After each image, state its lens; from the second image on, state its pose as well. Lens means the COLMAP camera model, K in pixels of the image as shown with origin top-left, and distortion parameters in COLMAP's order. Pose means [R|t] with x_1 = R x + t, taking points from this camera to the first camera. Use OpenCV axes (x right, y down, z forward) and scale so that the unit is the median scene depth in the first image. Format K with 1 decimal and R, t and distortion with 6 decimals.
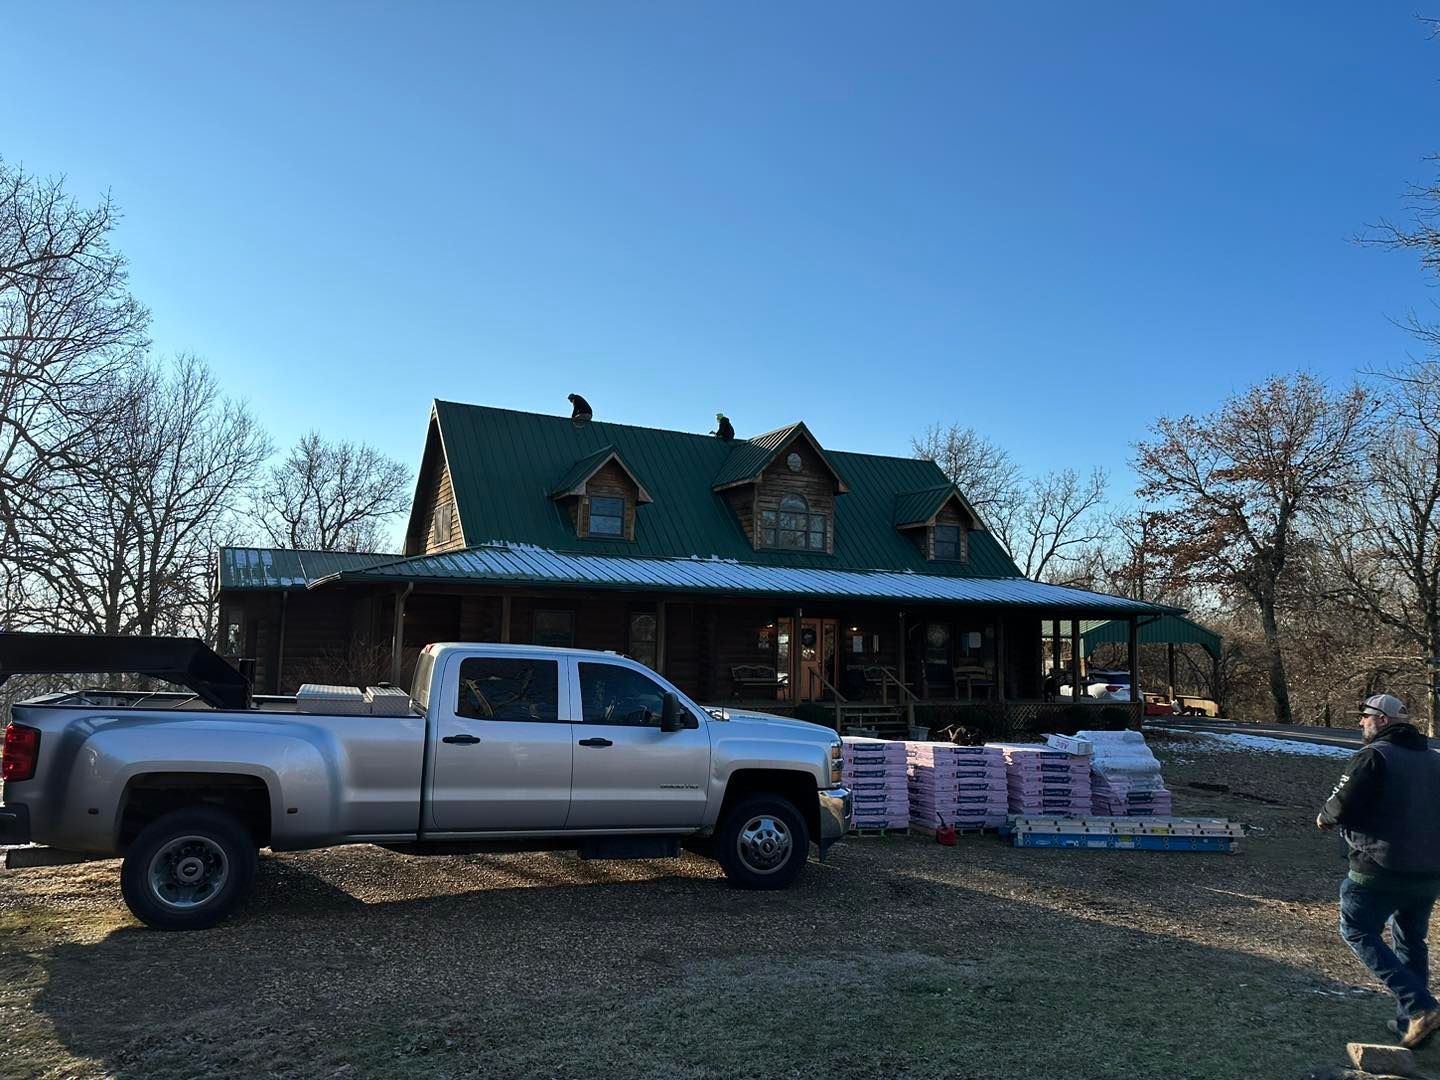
lens RADIAL K [[1077.0, 0, 720.0], [0, 1077.0, 540.0], [0, 0, 1]] dist [0.003577, -0.074670]
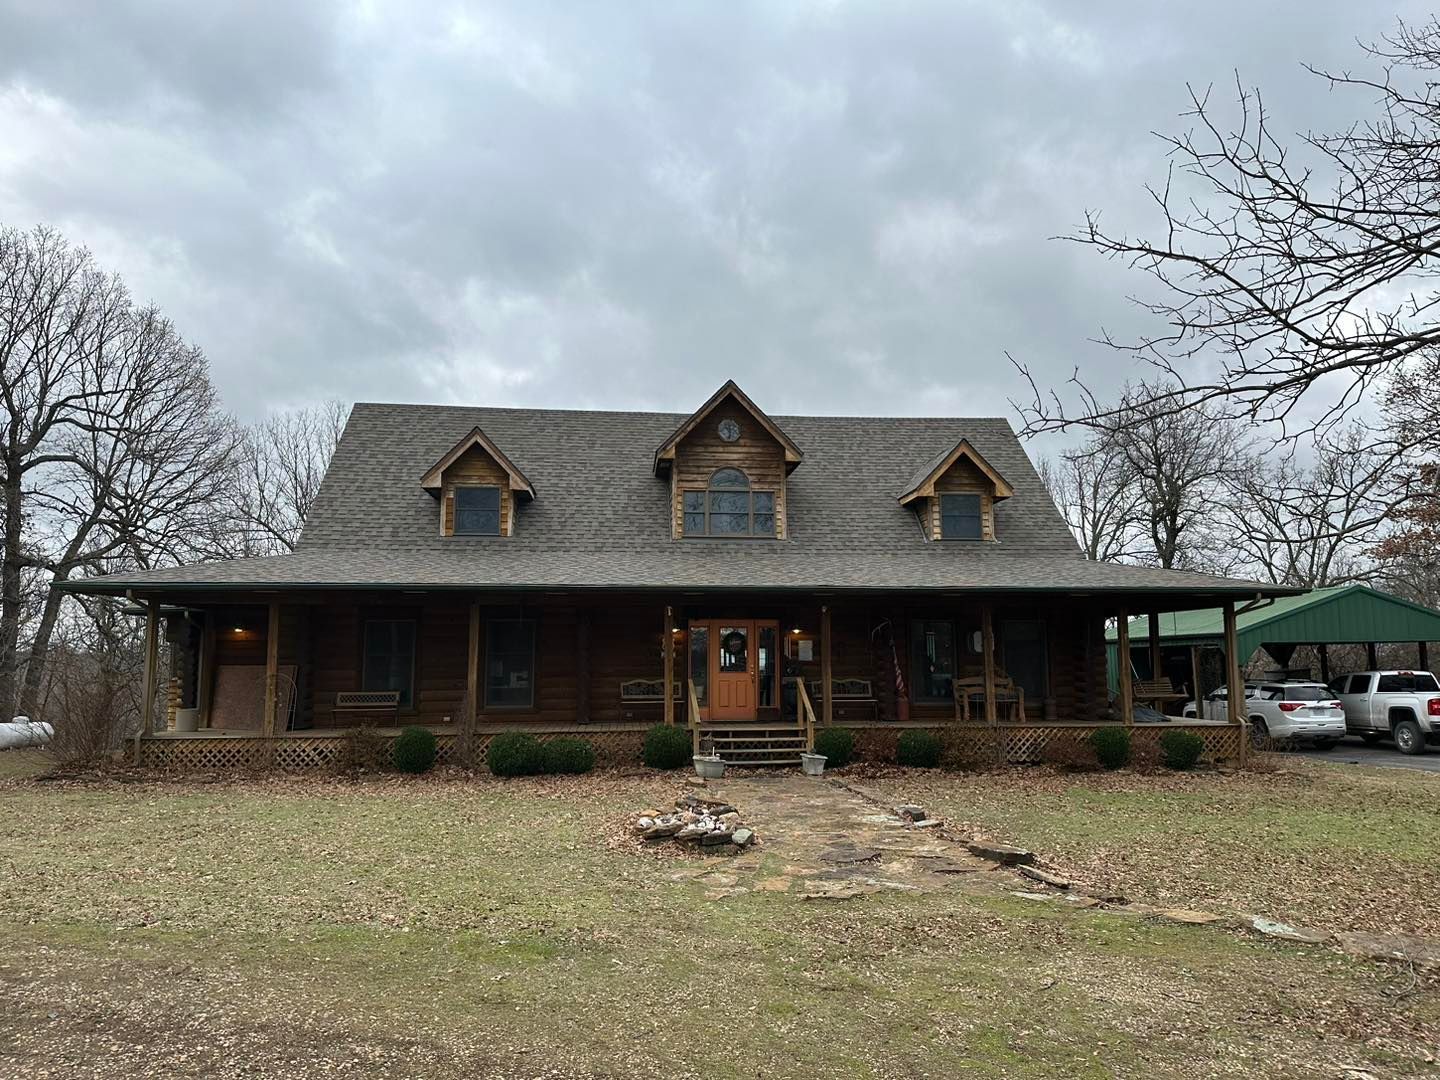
lens RADIAL K [[1077.0, 0, 720.0], [0, 1077.0, 540.0], [0, 0, 1]] dist [0.003577, -0.074670]
pose [[0.911809, -0.054003, -0.407048, 0.392442], [0.050900, 0.998533, -0.018456, 0.026262], [0.407448, -0.003890, 0.913220, 0.243282]]
